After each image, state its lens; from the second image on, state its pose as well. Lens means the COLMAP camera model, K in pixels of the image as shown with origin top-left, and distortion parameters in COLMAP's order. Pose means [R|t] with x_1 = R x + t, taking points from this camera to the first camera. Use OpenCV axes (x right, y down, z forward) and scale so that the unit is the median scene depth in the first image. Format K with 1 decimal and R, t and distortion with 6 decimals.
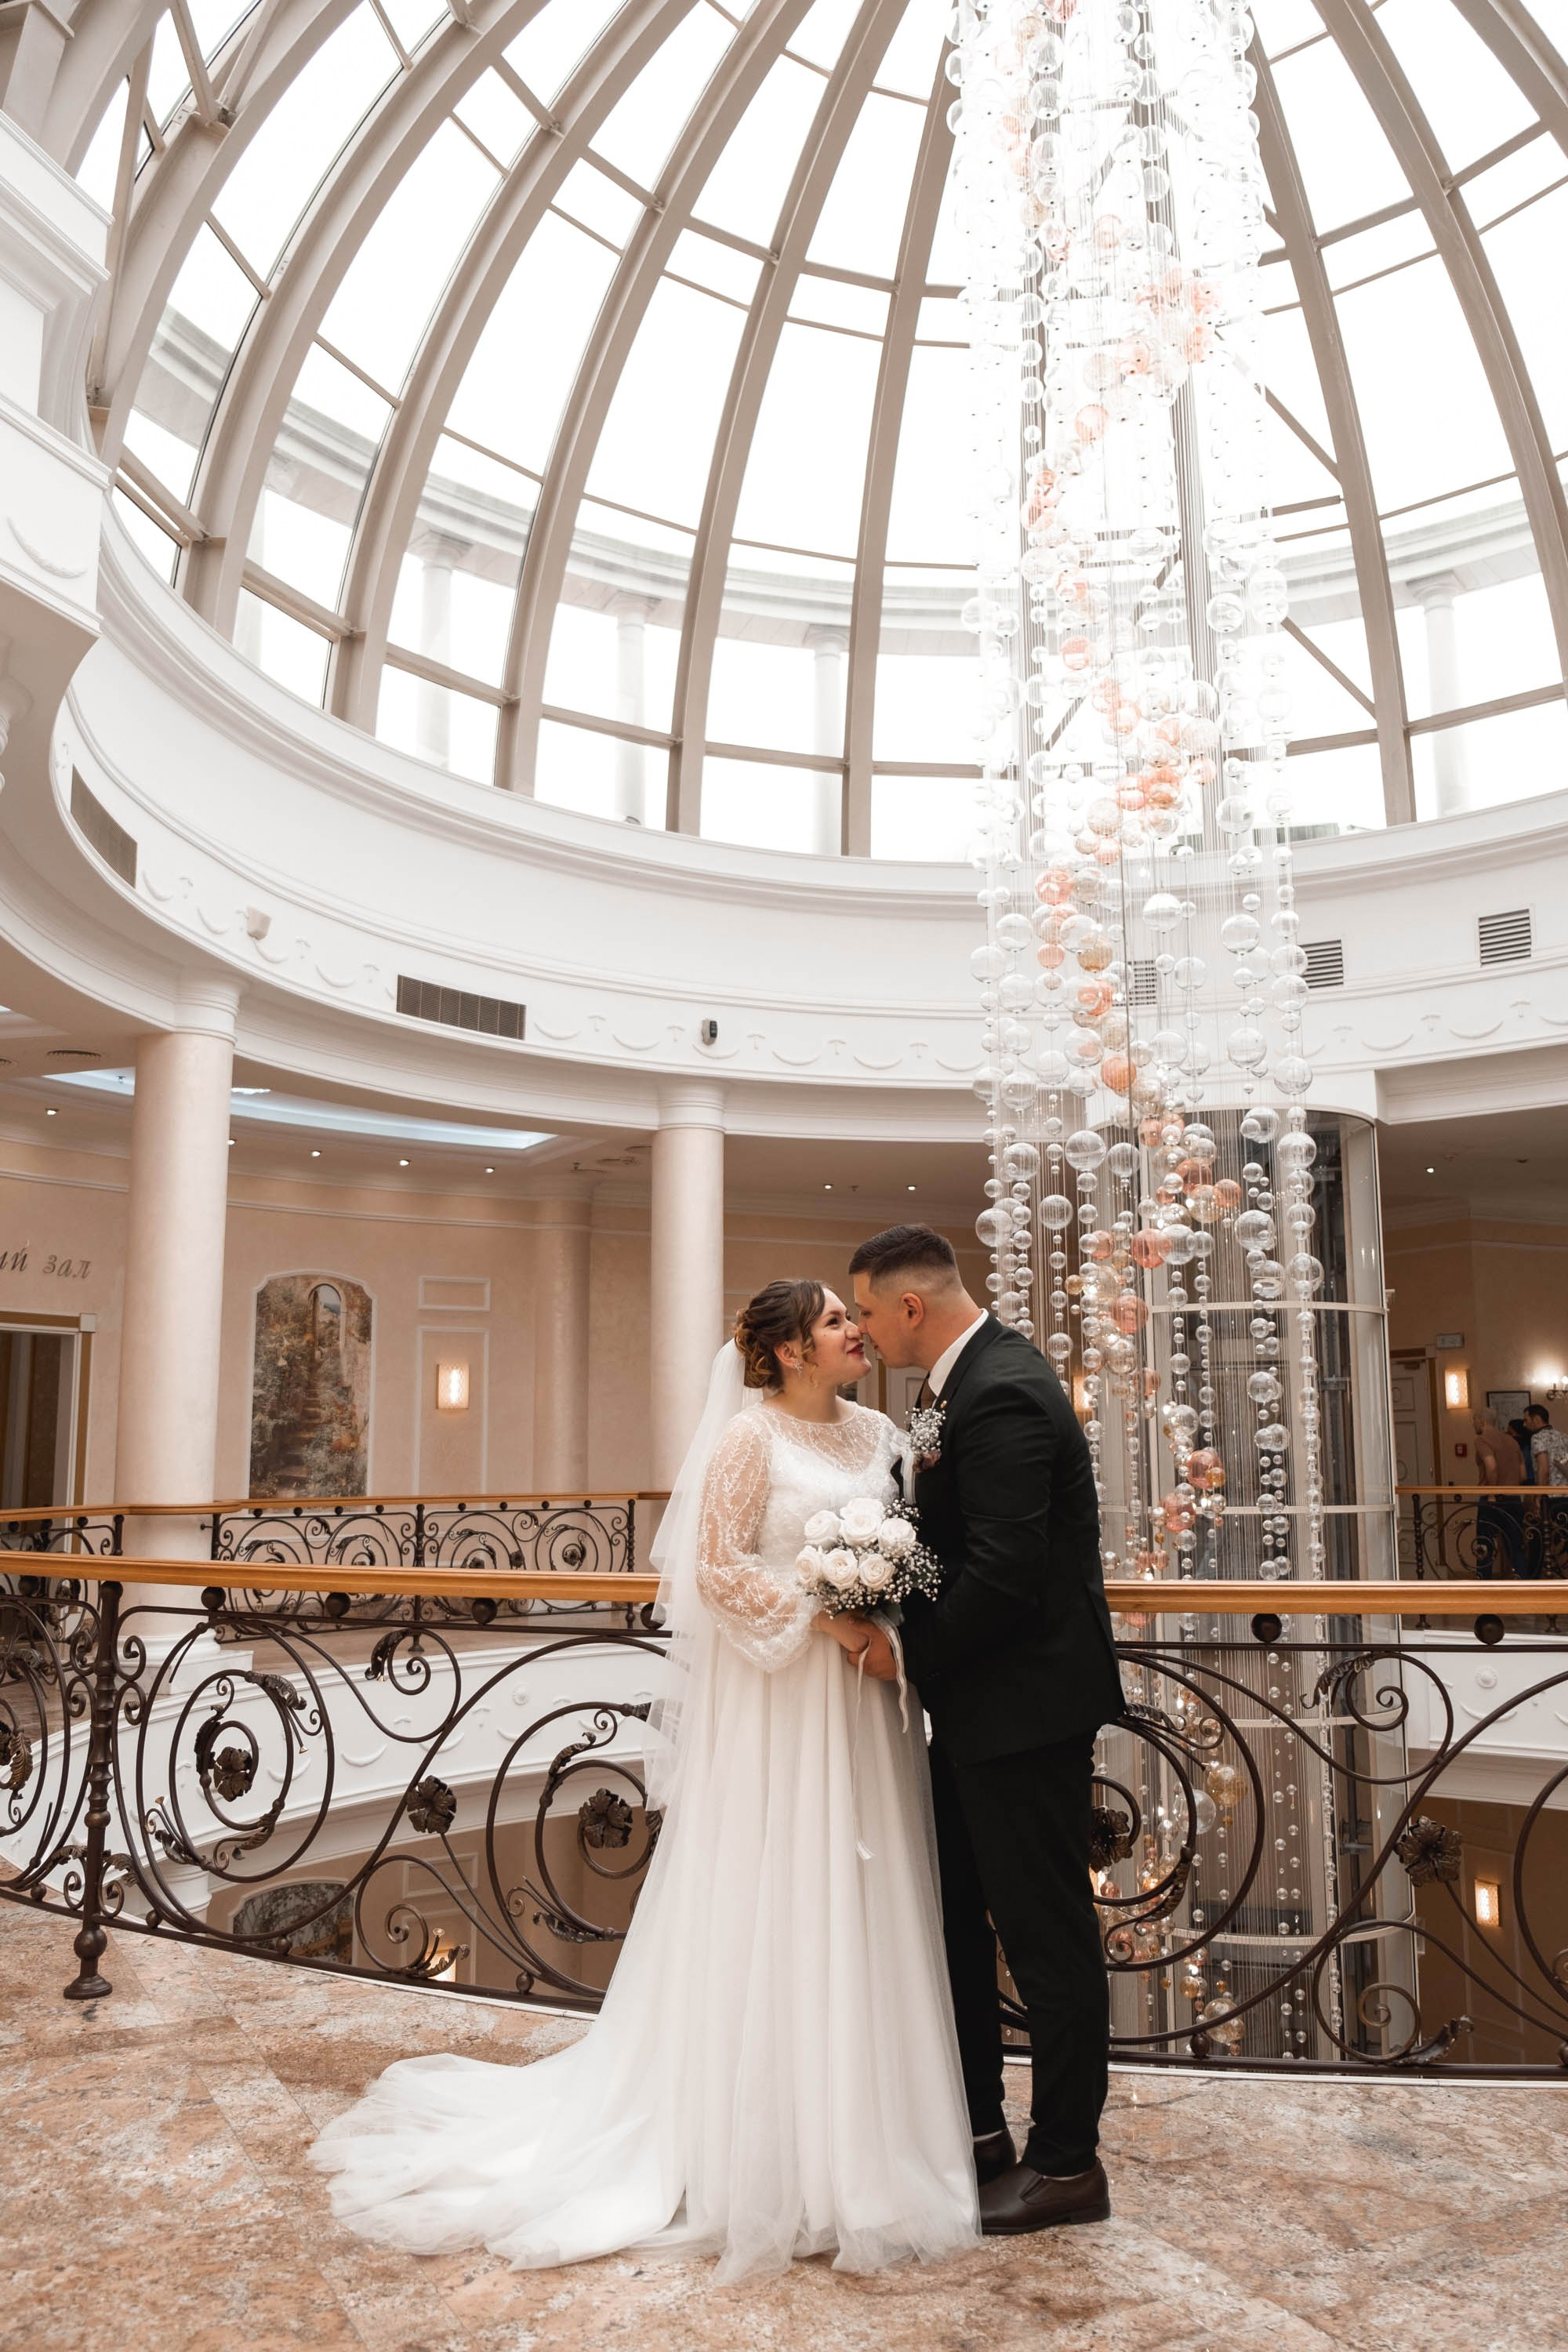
lens RADIAL K [[1867.6, 0, 801.4], [0, 1867.6, 1173.9], [0, 0, 1]] dist [-0.009057, -0.000930]
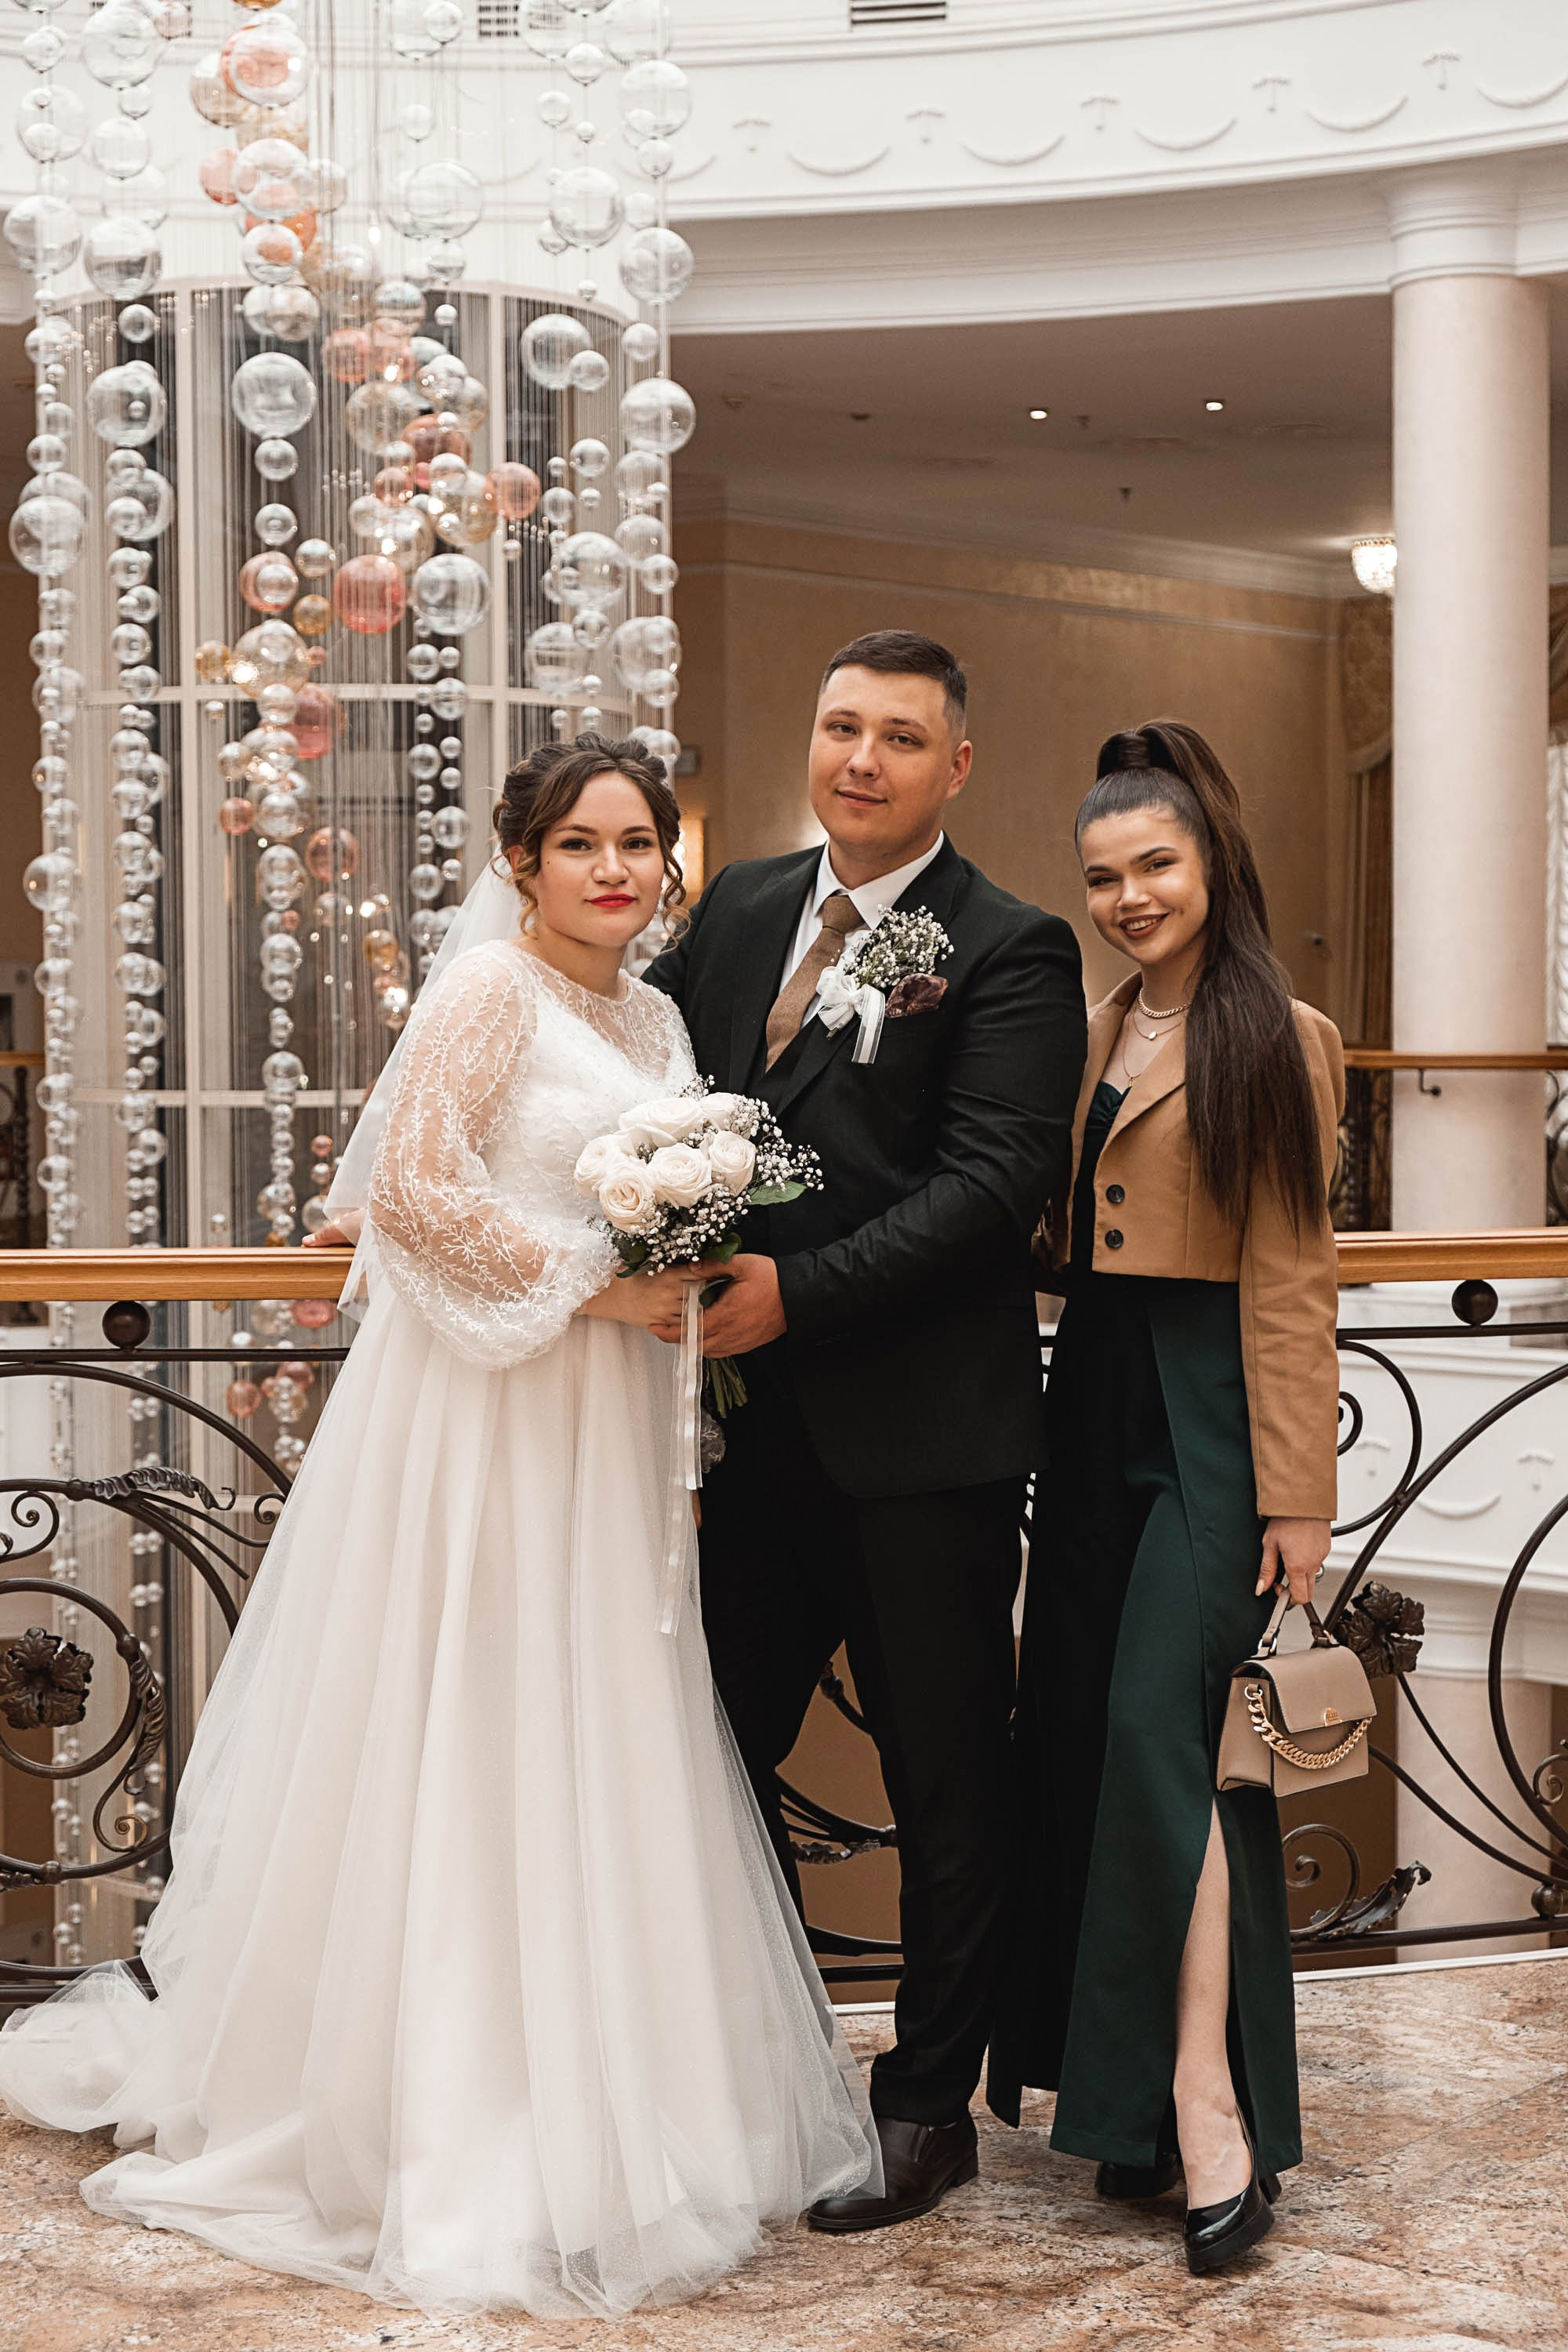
lens RADIAL K [[4143.0, 0, 784.0], [0, 4143.0, 1176.0], [0, 0, 1]] dist [0.029657, -0.080646]
pose [[0.911863, -0.018344, 0.410084, -0.445545], [-0.063383, 0.980728, 0.184810, -0.052276], [-0.405571, -0.194514, 0.893128, -0.193288]]
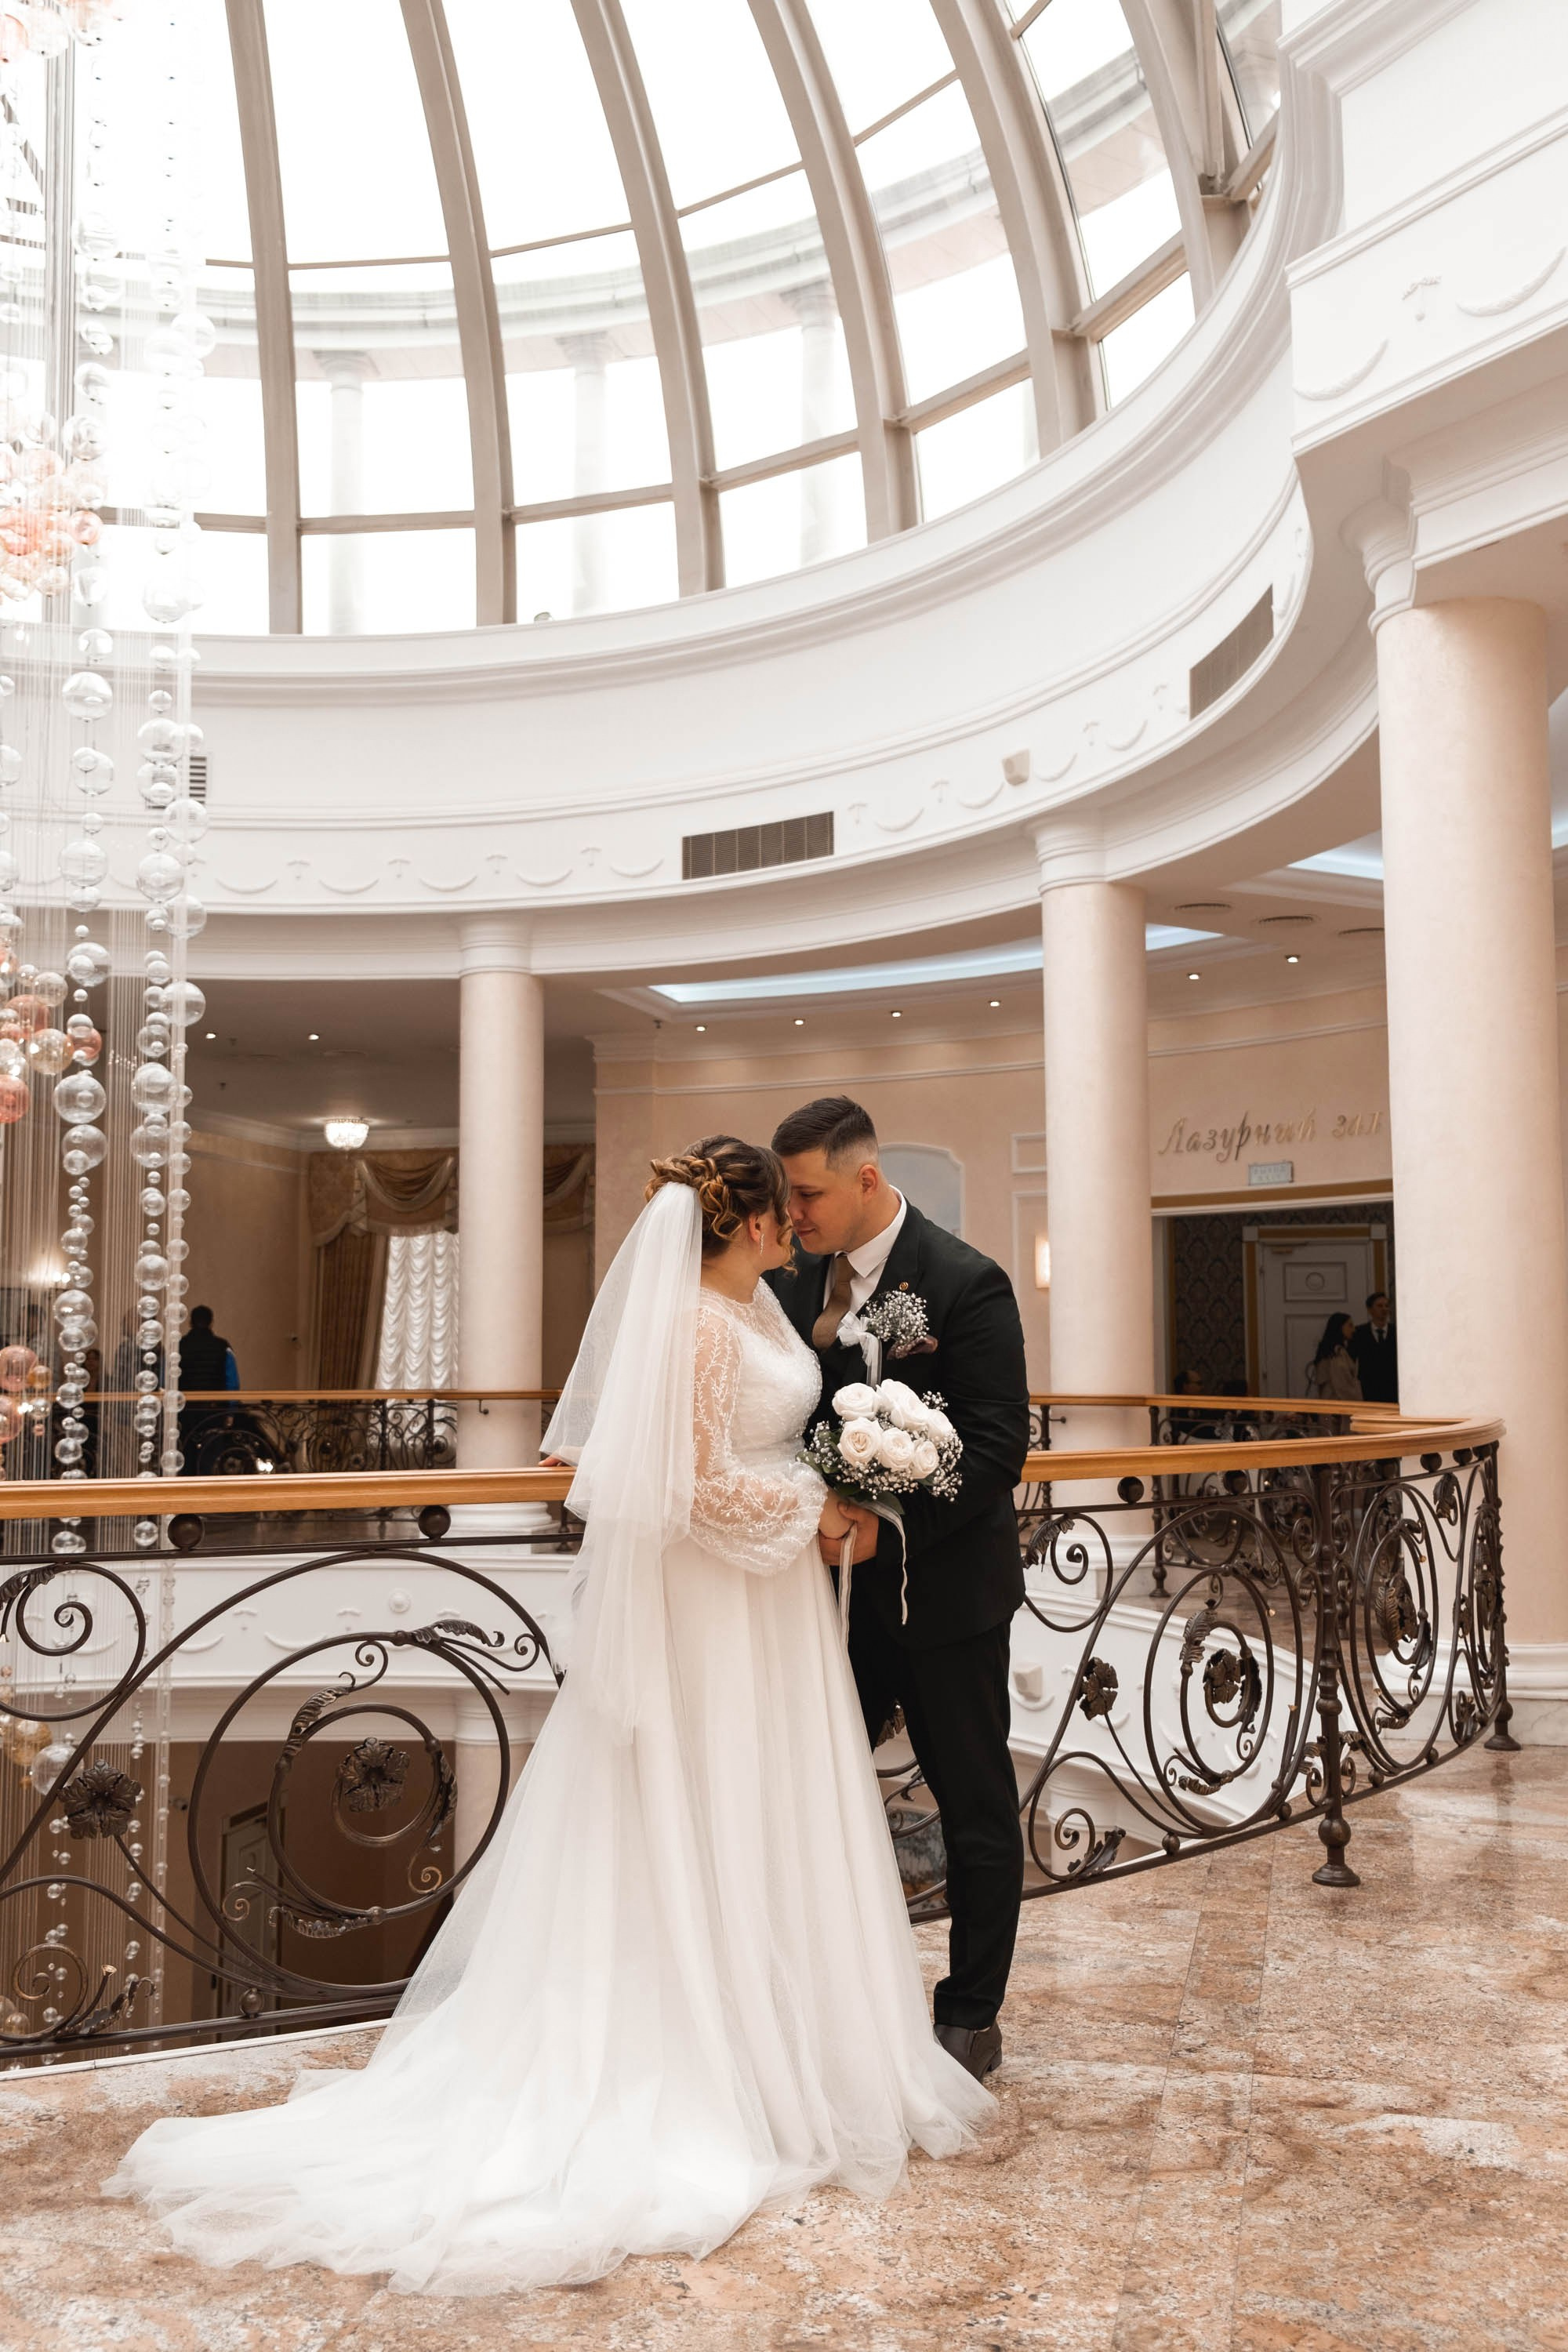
lens RADIAL K [[2177.0, 0, 784.0], [0, 2177.0, 1176.0], [0, 0, 1]] dist [0.035191, -0.005694]
pose [[0.658907, 0.068091, 0.749136, -0.772322], [-0.113876, 0.993446, 0.009864, 0.064783], [-0.743555, -0.091808, 0.662342, 0.290164]]
